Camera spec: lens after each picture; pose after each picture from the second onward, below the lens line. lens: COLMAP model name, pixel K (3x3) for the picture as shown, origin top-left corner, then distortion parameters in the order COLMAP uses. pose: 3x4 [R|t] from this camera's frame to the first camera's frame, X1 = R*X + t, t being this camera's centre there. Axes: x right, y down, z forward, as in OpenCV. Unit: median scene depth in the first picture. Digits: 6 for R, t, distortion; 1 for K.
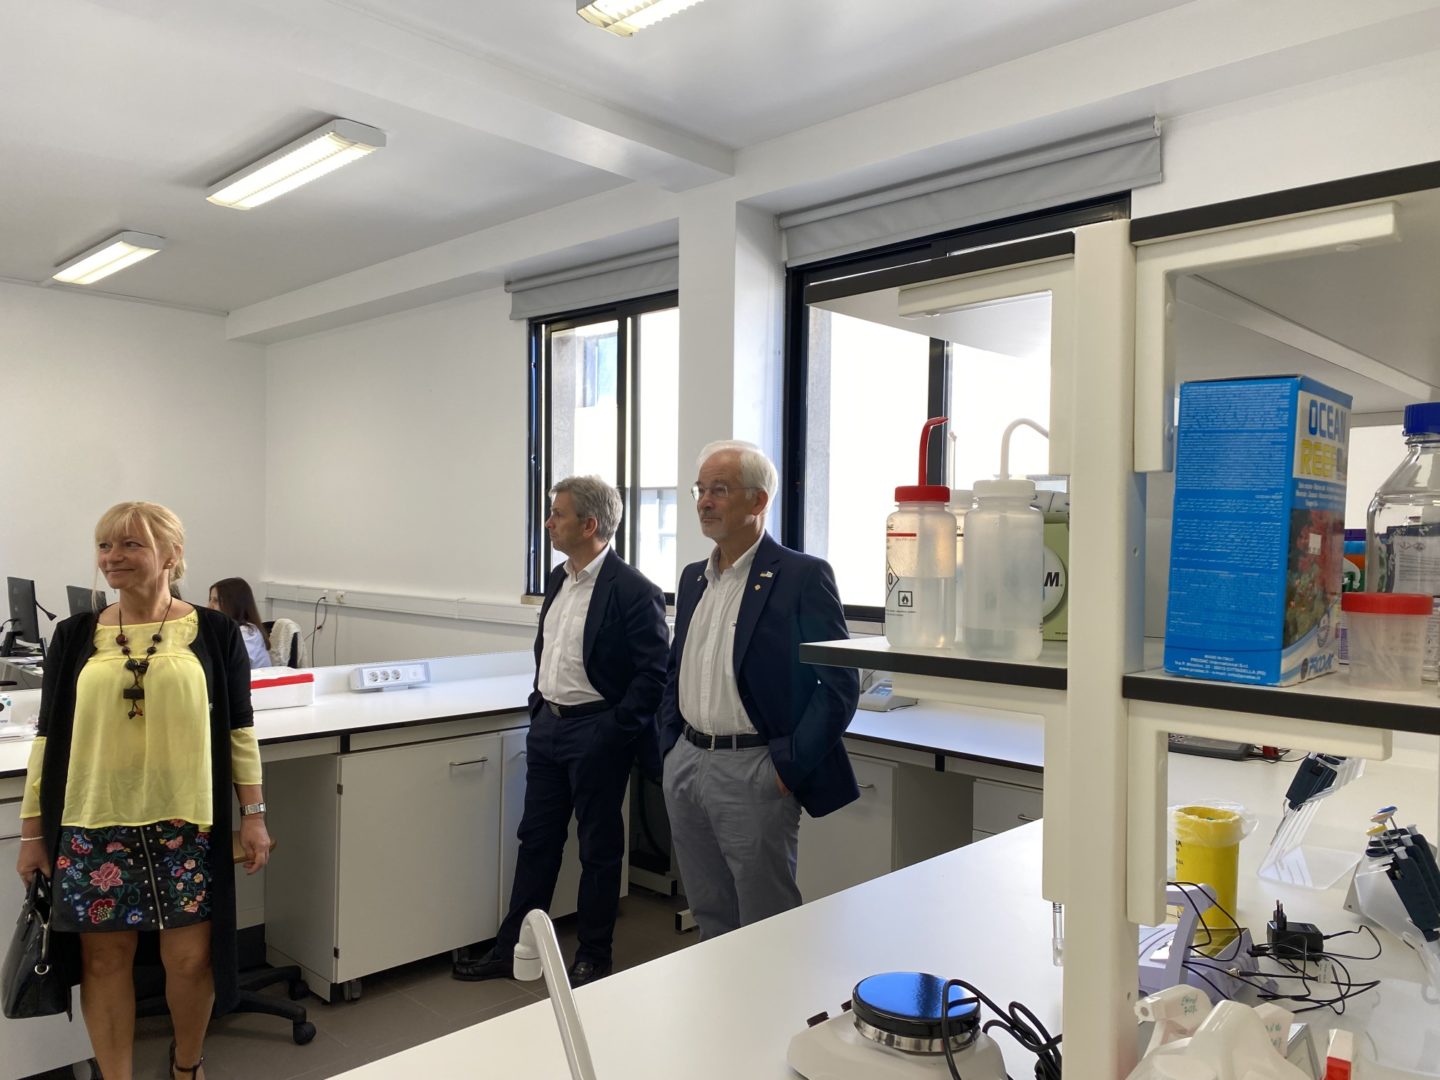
lens RADIAL K [[1108.5, 0, 719.0], [0, 1108.5, 541.3], [0, 0, 1]] dist [-0.001018, -0.001081]
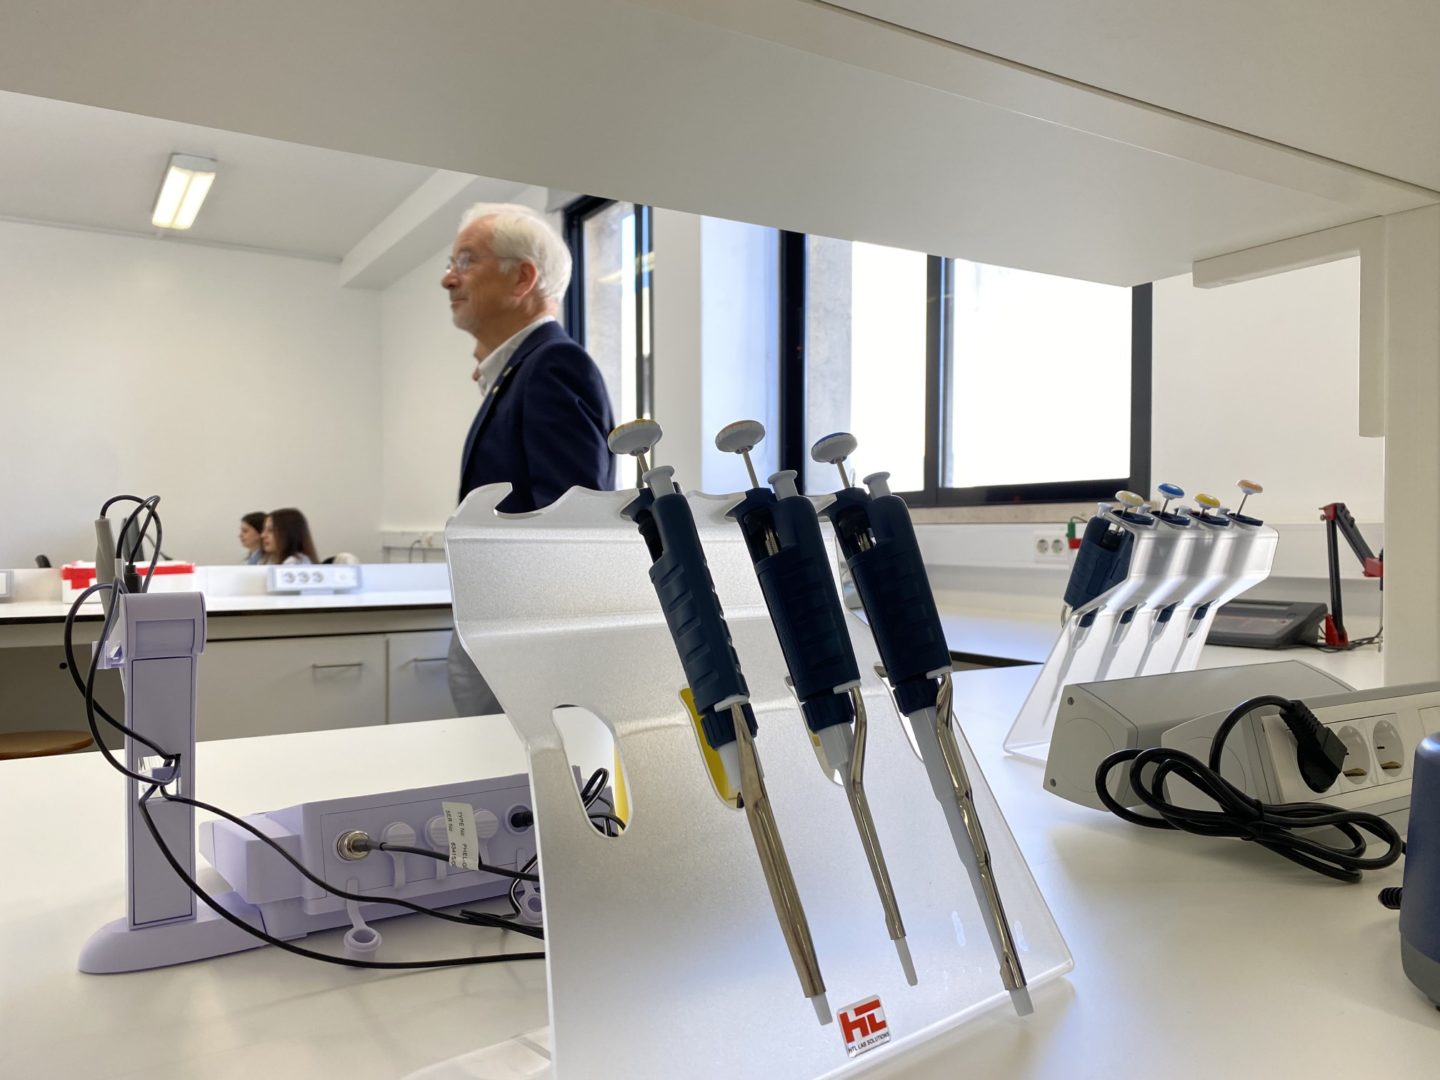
lens RADIAL K [[1108.5, 0, 719.3], [0, 1108.5, 541.1], [0, 0, 1]] dist [-0.001018, -0.001081]
pose [[0.965179, -0.010725, -0.261370, 0.246911], [0.008723, 0.999923, -0.008820, 0.102891], [0.261444, 0.006233, 0.965198, 0.234982]]
